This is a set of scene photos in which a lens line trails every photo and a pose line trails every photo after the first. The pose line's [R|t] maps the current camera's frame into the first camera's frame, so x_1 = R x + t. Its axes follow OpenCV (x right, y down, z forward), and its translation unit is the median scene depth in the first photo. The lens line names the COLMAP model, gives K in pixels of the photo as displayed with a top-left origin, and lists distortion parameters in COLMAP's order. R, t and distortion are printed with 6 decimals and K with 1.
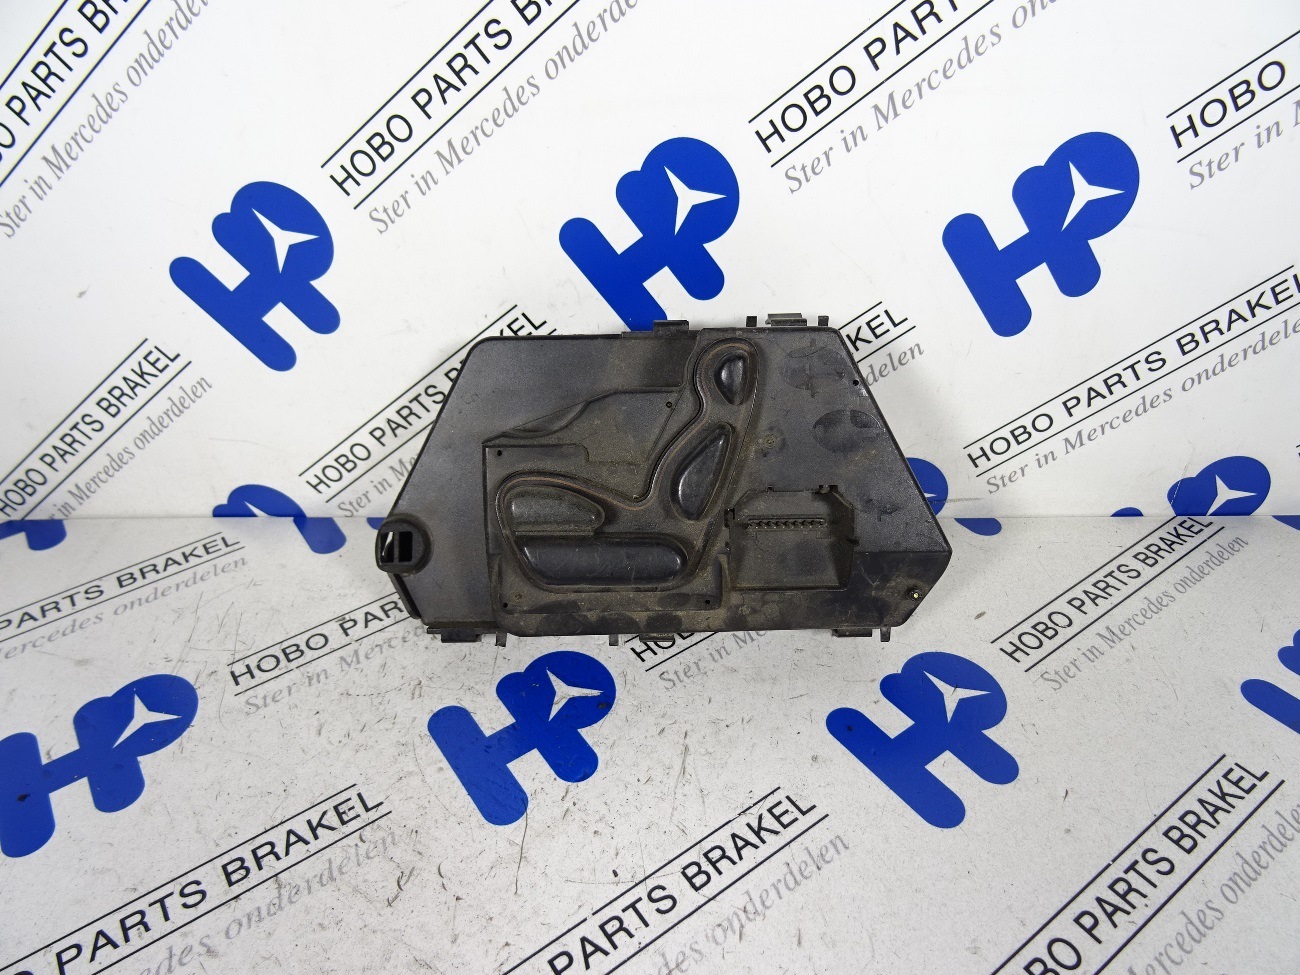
lens RADIAL K [[929.9, 0, 650.5], [0, 929.9, 486.0], [0, 0, 1]] dist [-0.000433, -0.012574]
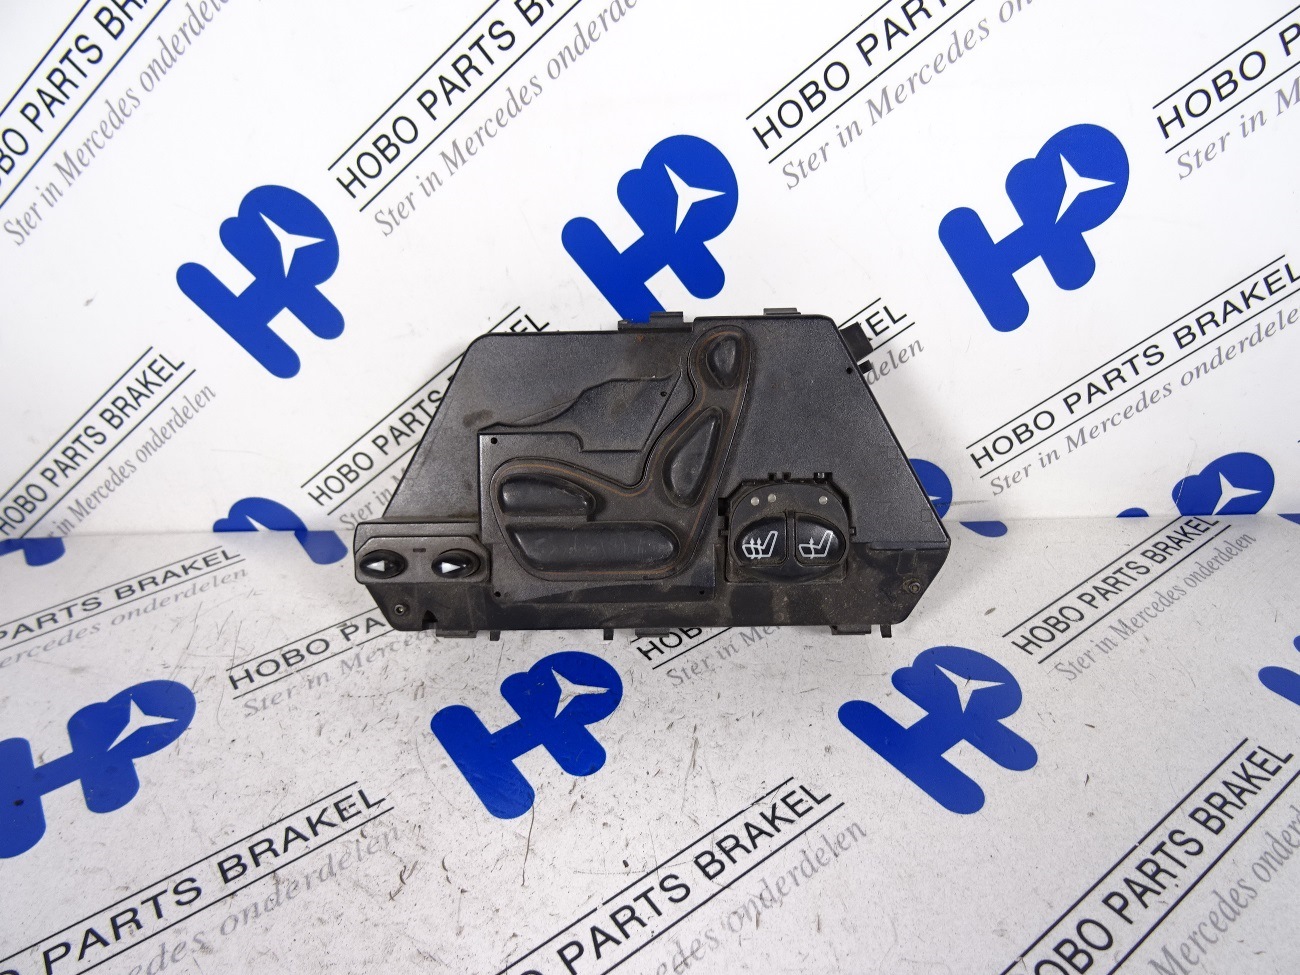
lens RADIAL K [[929.9, 0, 650.5], [0, 929.9, 486.0], [0, 0, 1]] dist [-0.000433, -0.012574]
pose [[0.999899, -0.013851, 0.003258, -0.008619], [0.014053, 0.997204, -0.073394, 0.084367], [-0.002232, 0.073432, 0.997298, 0.007036]]
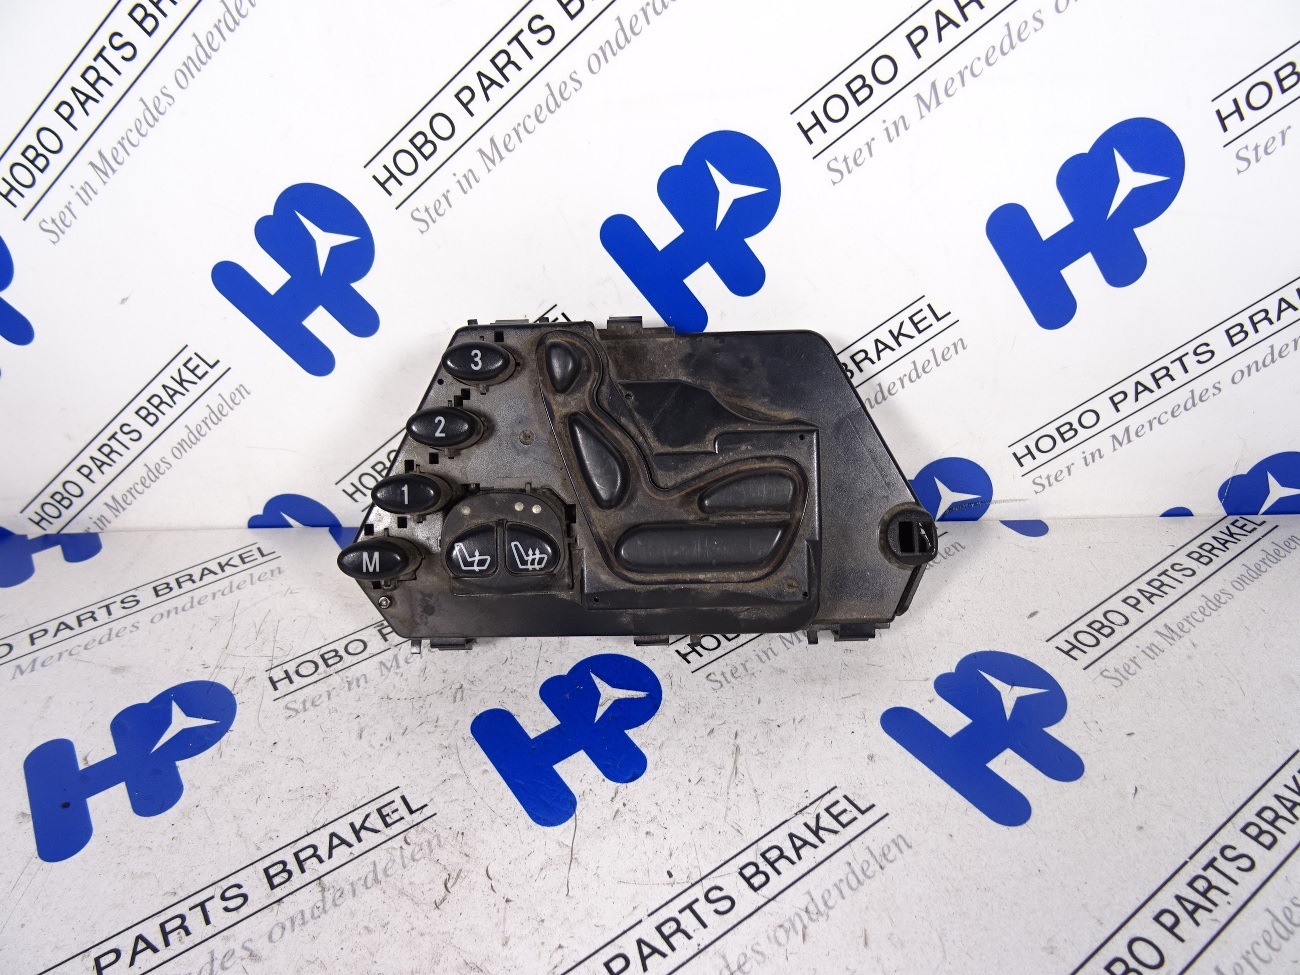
lens RADIAL K [[929.1, 0, 649.9], [0, 929.1, 486.5], [0, 0, 1]] dist [-0.001587, -0.012201]
pose [[0.999808, -0.011672, -0.015741, -0.033793], [0.010935, 0.998875, -0.046142, 0.052107], [0.016262, 0.045961, 0.998811, 0.017918]]
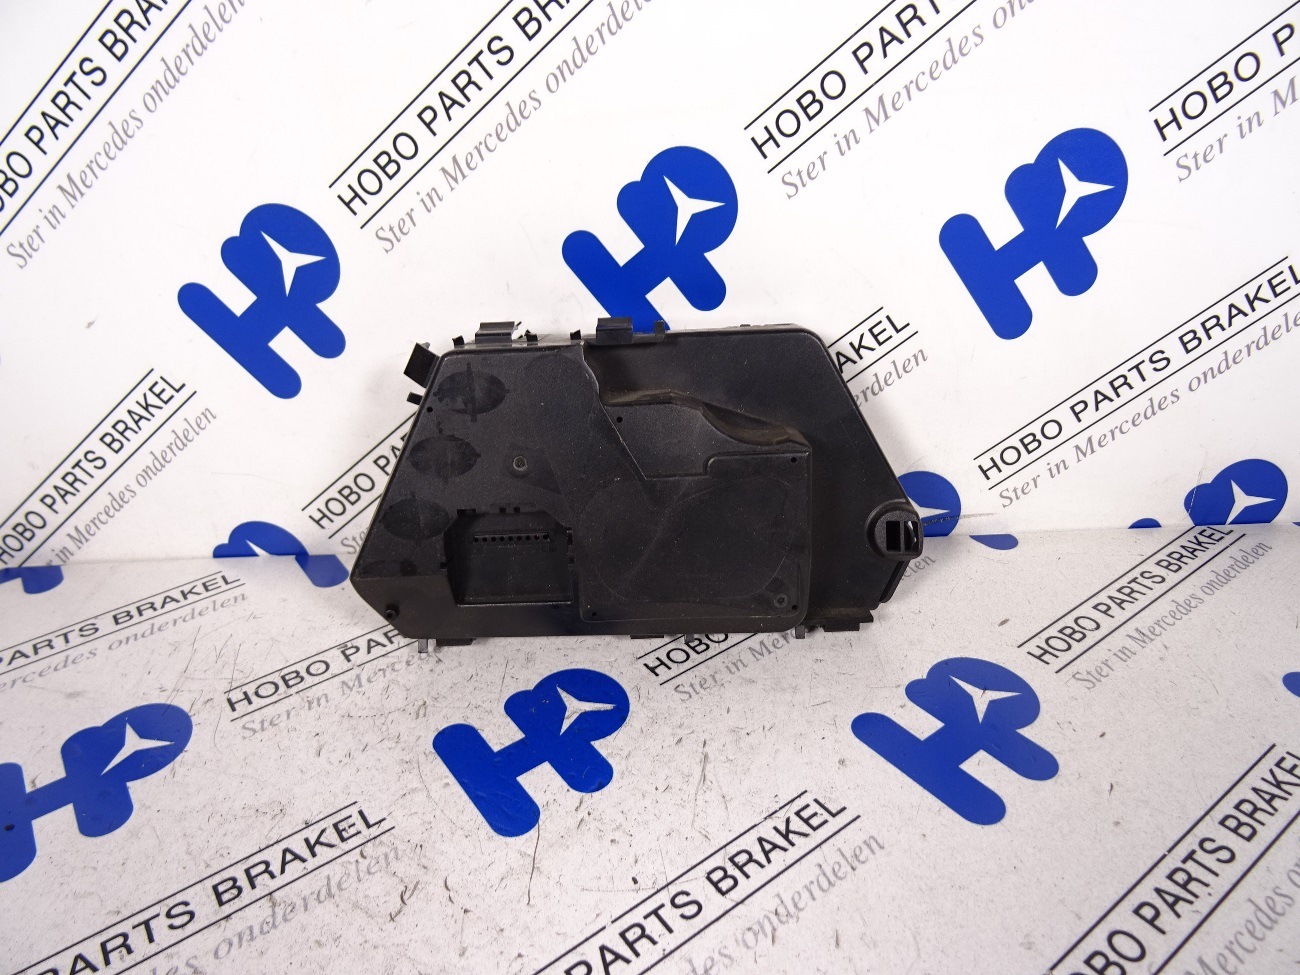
lens RADIAL K [[929.9, 0, 650.5], [0, 929.9, 486.0], [0, 0, 1]] dist [-0.000433, -0.012574]
pose [[0.999575, -0.029145, -0.000806, -0.008734], [0.028821, 0.991887, -0.123815, 0.122913], [0.004408, 0.123739, 0.992305, 0.025035]]
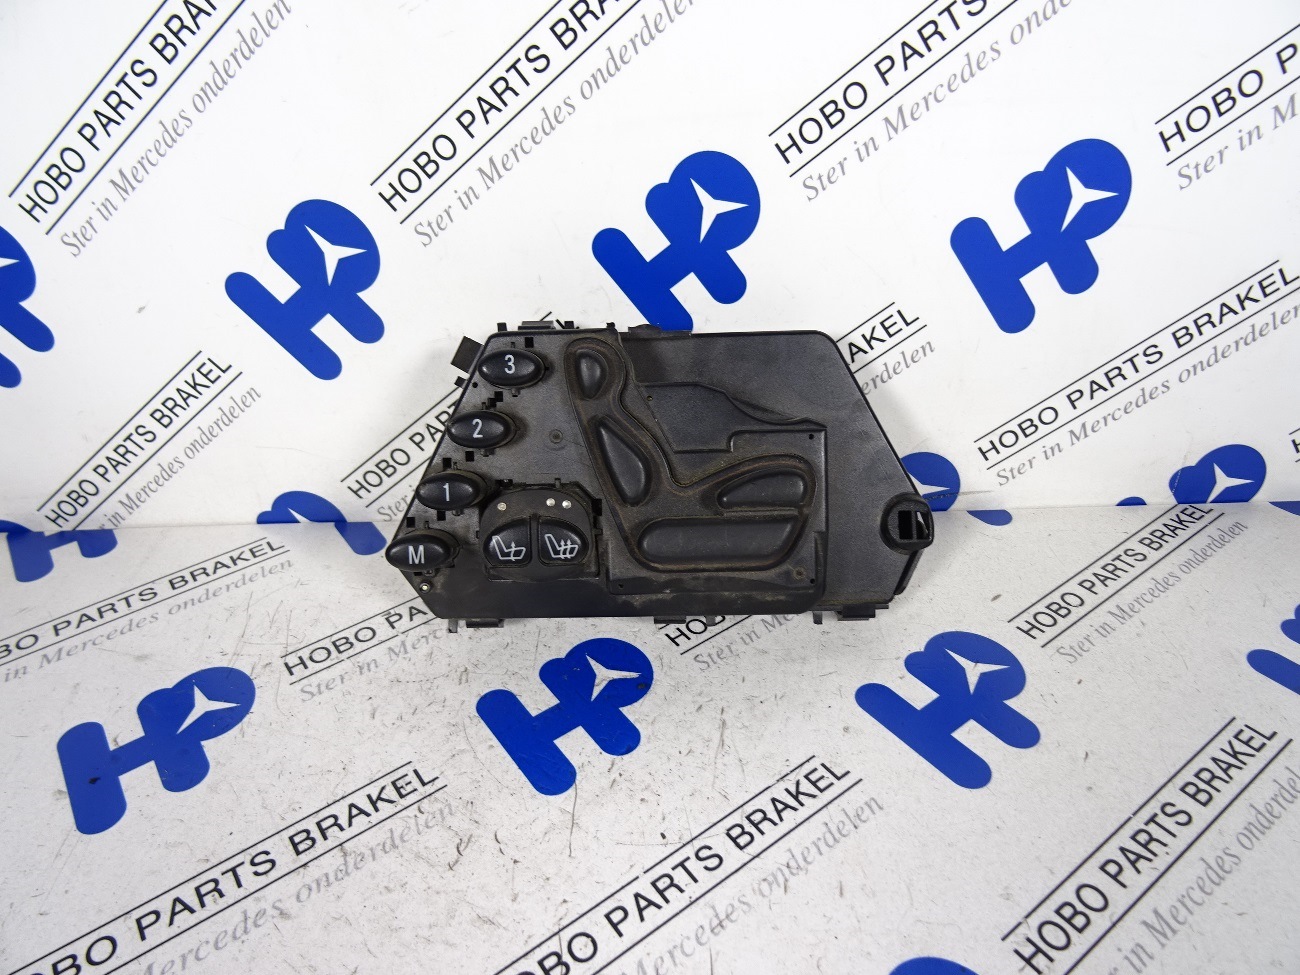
lens RADIAL K [[929.9, 0, 649.5], [0, 929.9, 486.1], [0, 0, 1]] dist [-0.002623, -0.009434]
pose [[0.999813, -0.019155, 0.002650, -0.042449], [0.019244, 0.999049, -0.039124, 0.053454], [-0.001898, 0.039168, 0.999231, -0.060702]]
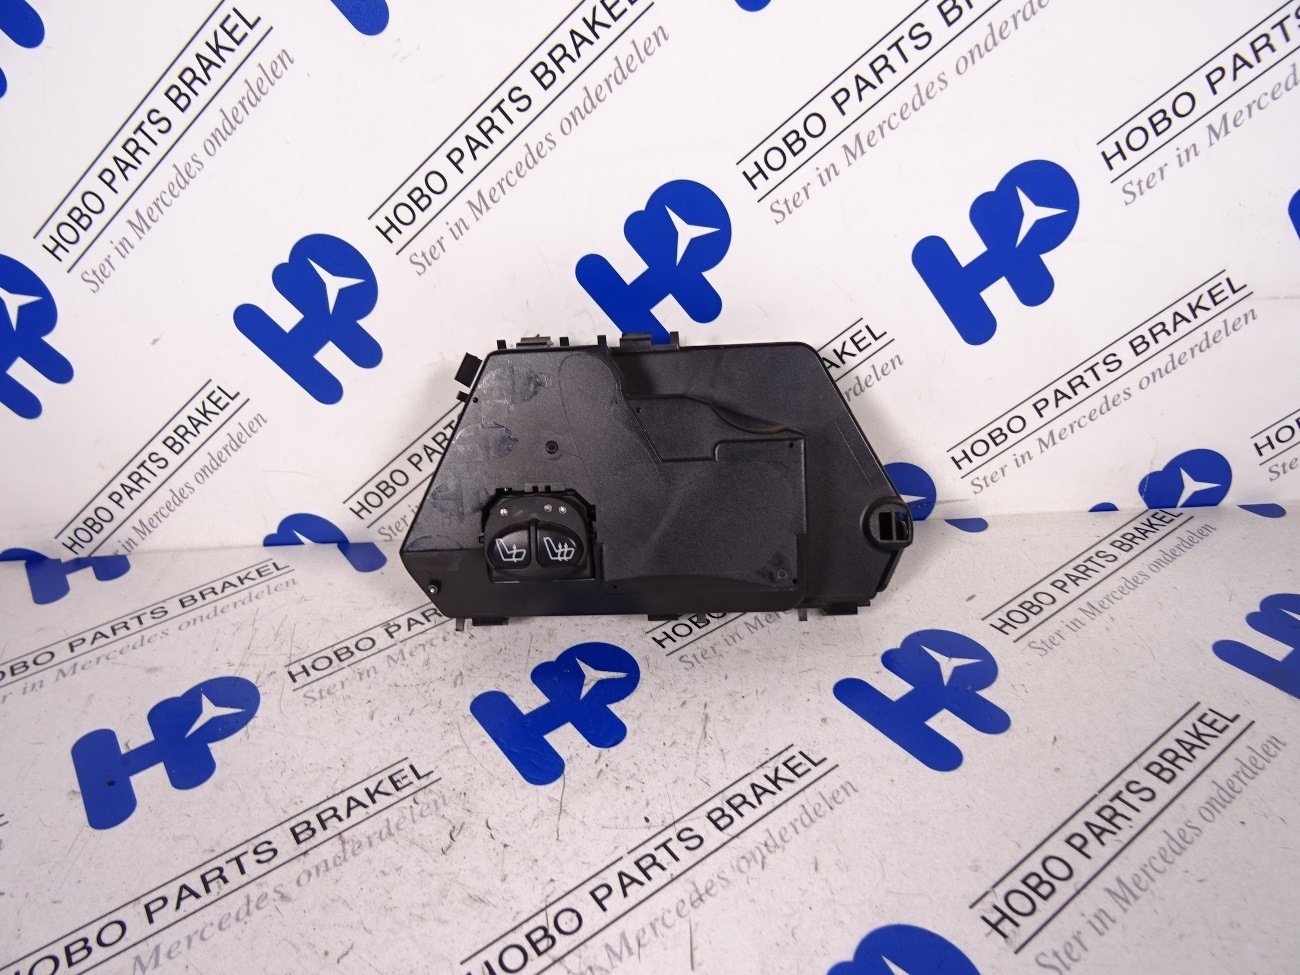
lens RADIAL K [[932.8, 0, 650.0], [0, 932.8, 487.5], [0, 0, 1]] dist [-0.001378, -0.010059]
pose [[0.999190, -0.039463, -0.007886, -0.008664], [0.038545, 0.994798, -0.094296, 0.112840], [0.011566, 0.093916, 0.995513, -0.119872]]
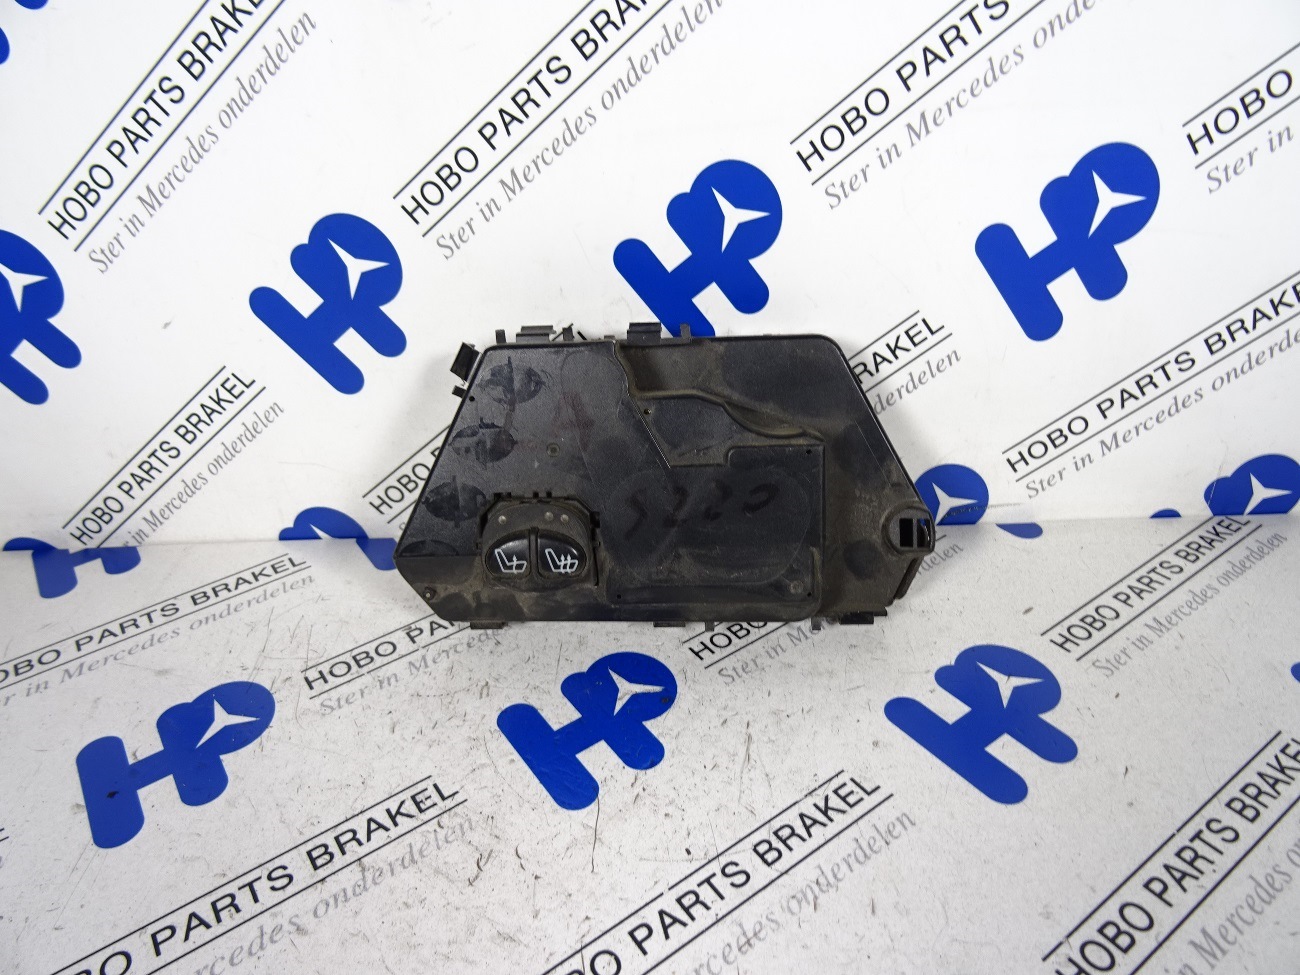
lens RADIAL K [[929.8, 0, 649.7], [0, 929.8, 486.3], [0, 0, 1]] dist [-0.002979, -0.009050]
pose [[0.999505, -0.024107, -0.020197, -0.043707], [0.022559, 0.997030, -0.073637, 0.078016], [0.021913, 0.073145, 0.997081, -0.045957]]
